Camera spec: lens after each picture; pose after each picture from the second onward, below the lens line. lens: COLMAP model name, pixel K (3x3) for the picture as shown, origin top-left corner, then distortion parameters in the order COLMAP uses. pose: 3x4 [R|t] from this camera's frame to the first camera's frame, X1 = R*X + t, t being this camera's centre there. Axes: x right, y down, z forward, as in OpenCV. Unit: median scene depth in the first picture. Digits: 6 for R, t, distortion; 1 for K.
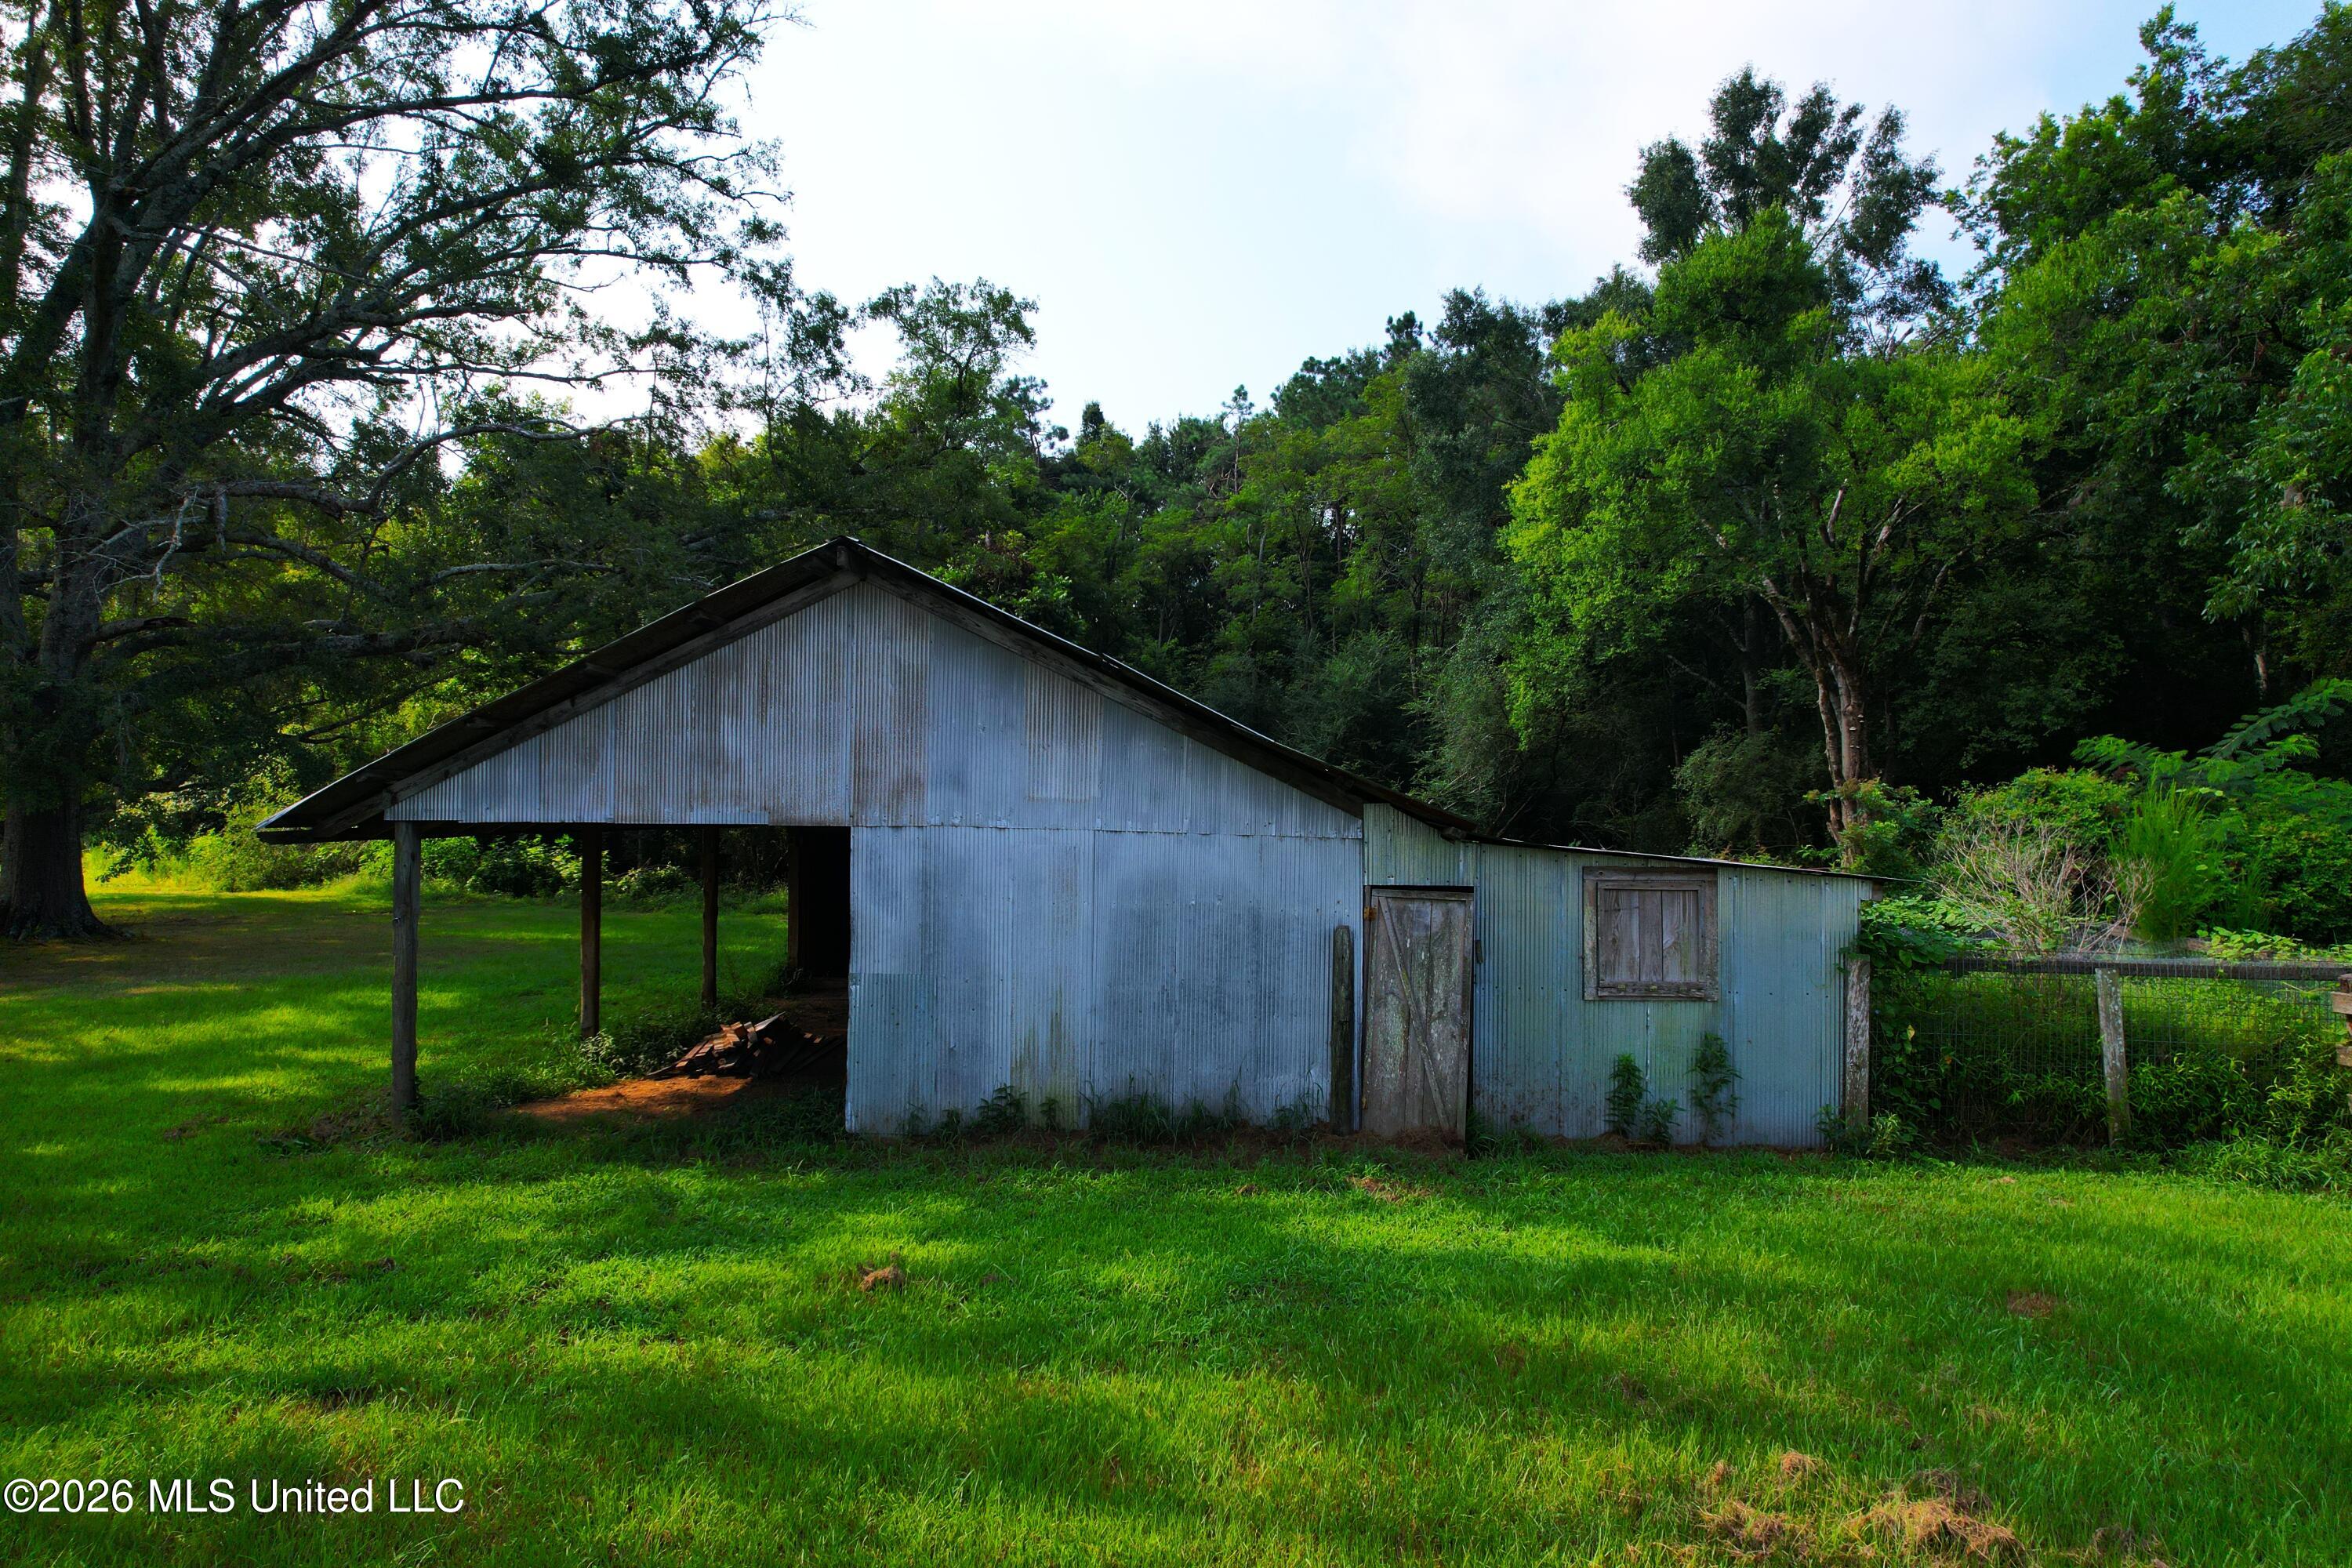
lens RADIAL K [[1534.2, 0, 1176.0], [0, 1534.2, 784.0], [0, 0, 1]] dist [-0.106491, 0.096538]
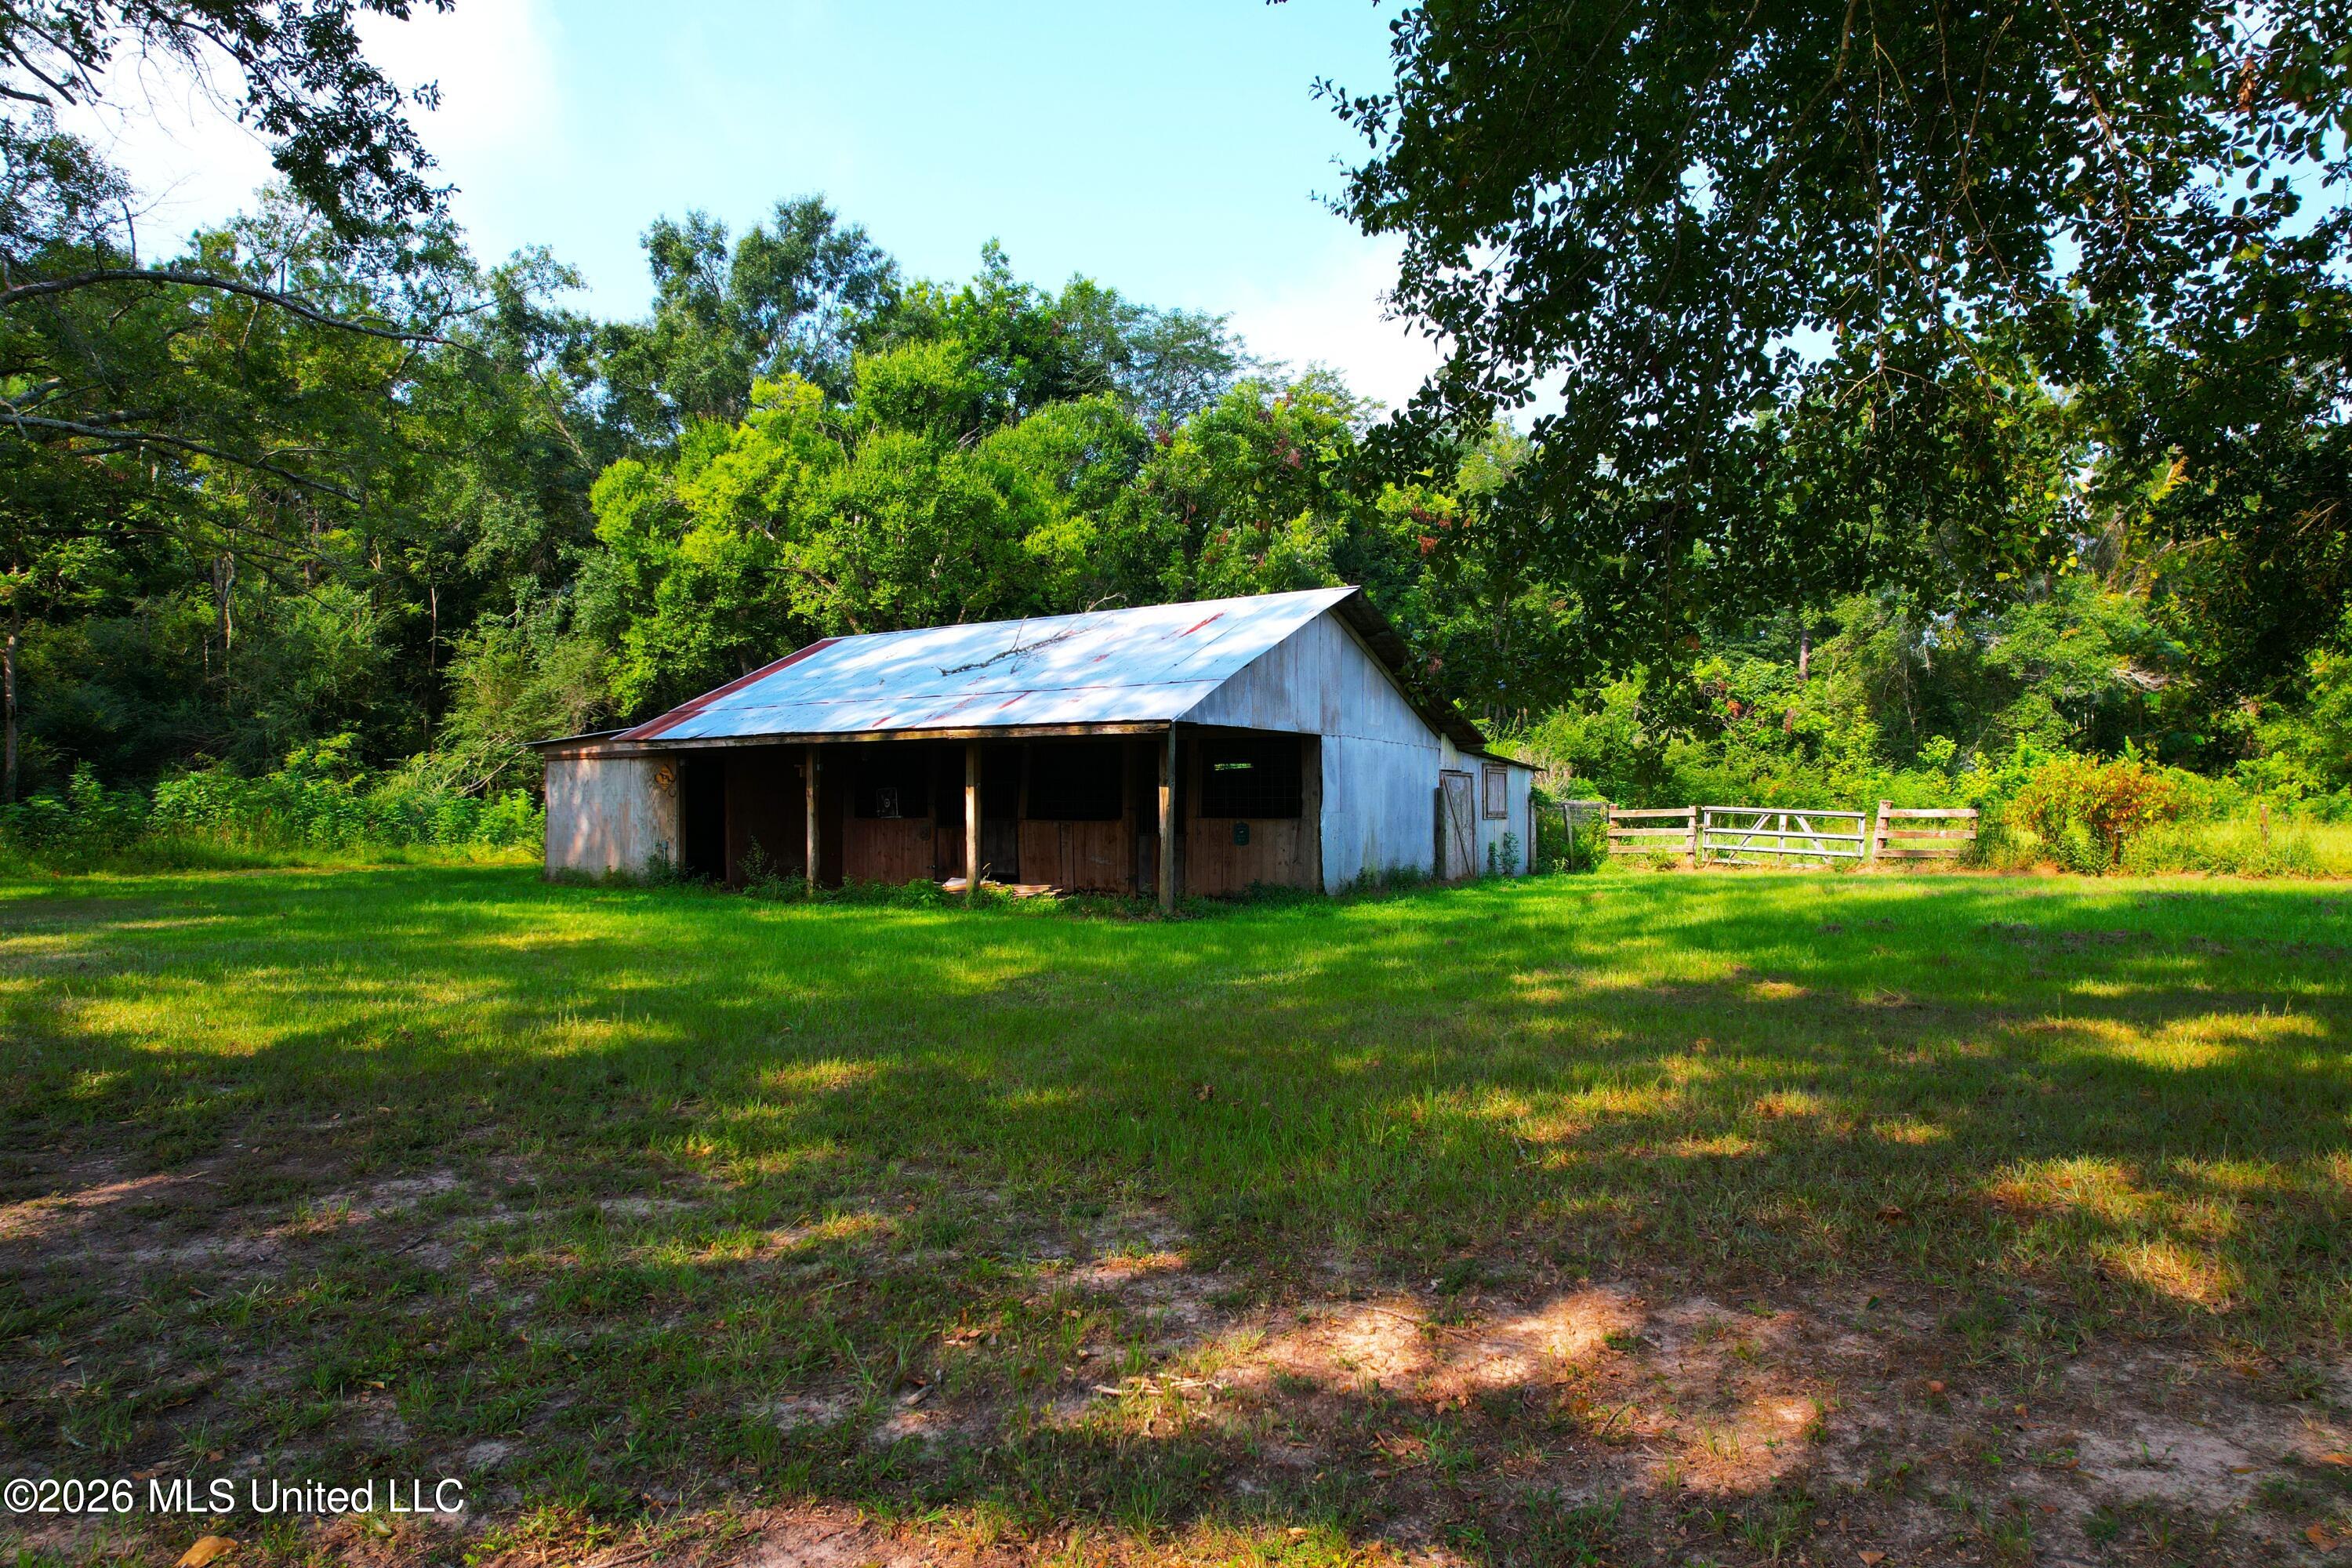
lens RADIAL K [[1534.2, 0, 1176.0], [0, 1534.2, 784.0], [0, 0, 1]] dist [-0.106491, 0.096538]
pose [[0.515325, 0.006540, 0.856970, -1.987949], [-0.014280, 0.999898, 0.000956, 0.092754], [-0.856876, -0.012730, 0.515365, 0.184554]]
